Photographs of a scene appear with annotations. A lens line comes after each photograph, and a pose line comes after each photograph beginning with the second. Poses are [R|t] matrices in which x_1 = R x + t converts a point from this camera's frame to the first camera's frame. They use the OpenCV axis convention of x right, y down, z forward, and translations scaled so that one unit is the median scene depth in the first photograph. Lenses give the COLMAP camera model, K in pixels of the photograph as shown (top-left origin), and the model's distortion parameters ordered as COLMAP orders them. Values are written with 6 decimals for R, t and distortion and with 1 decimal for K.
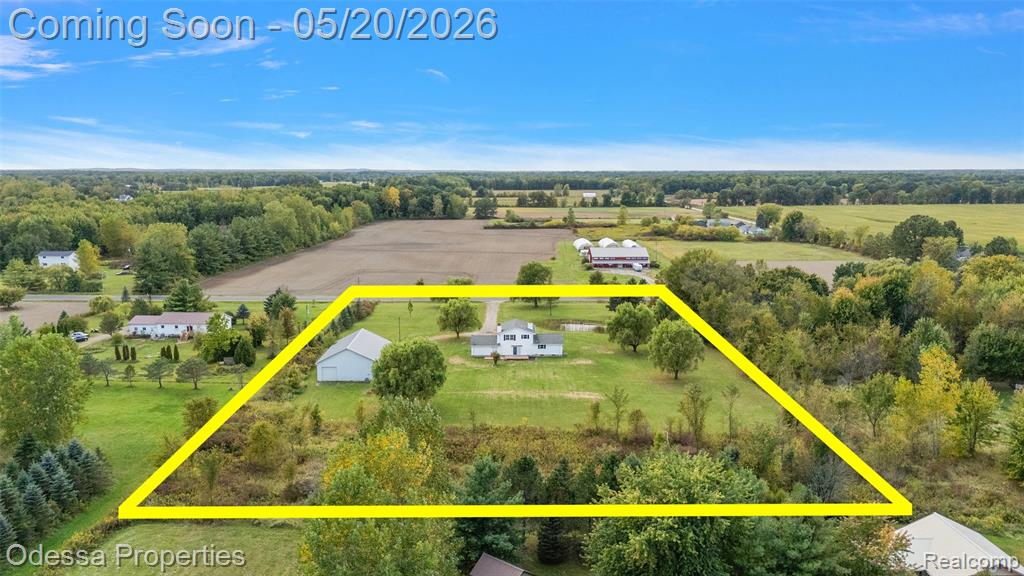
lens RADIAL K [[732.7, 0, 512.0], [0, 732.7, 288.0], [0, 0, 1]] dist [0.075220, -0.077835]
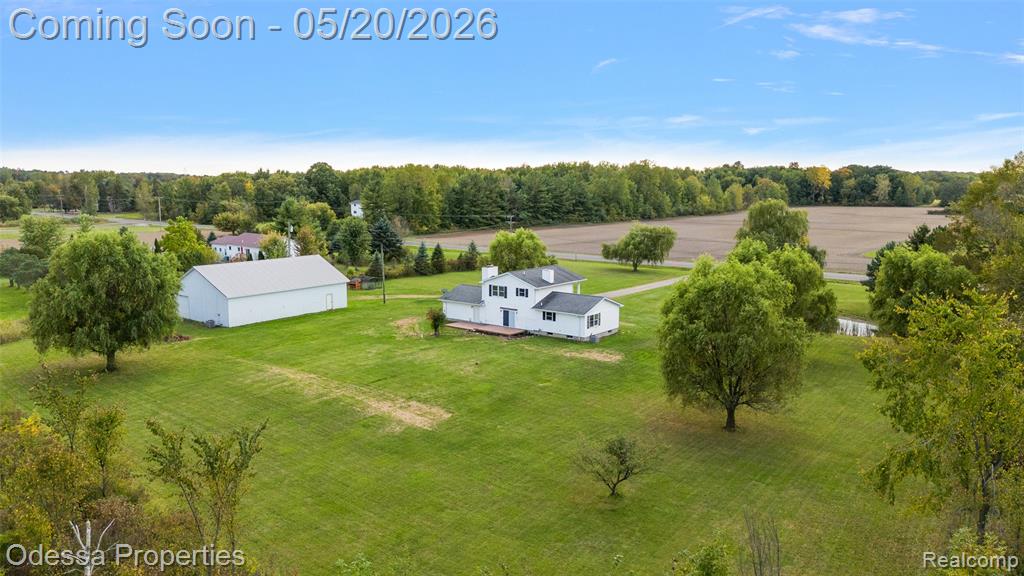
lens RADIAL K [[752.1, 0, 512.0], [0, 752.1, 288.0], [0, 0, 1]] dist [0.082069, -0.087283]
pose [[0.793820, 0.093554, -0.600914, 0.182304], [-0.101321, 0.994632, 0.021004, 0.029970], [0.599653, 0.044212, 0.799038, 0.327375]]
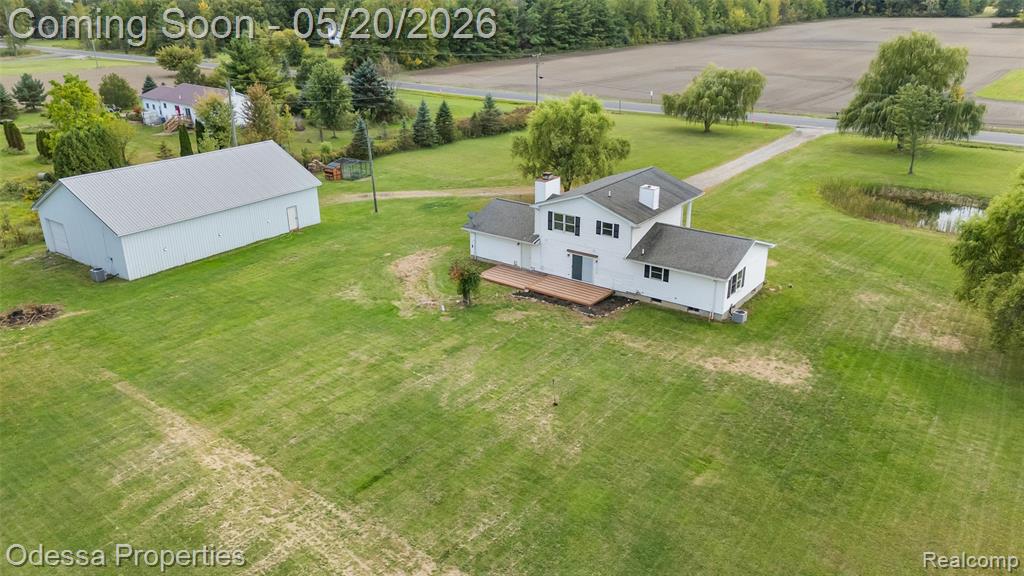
lens RADIAL K [[757.4, 0, 512.0], [0, 757.4, 288.0], [0, 0, 1]] dist [0.037940, -0.009982]
pose [[0.800239, 0.218464, -0.558473, 0.092835], [-0.088435, 0.964091, 0.250414, 0.008772], [0.593125, -0.151003, 0.790823, 0.410083]]
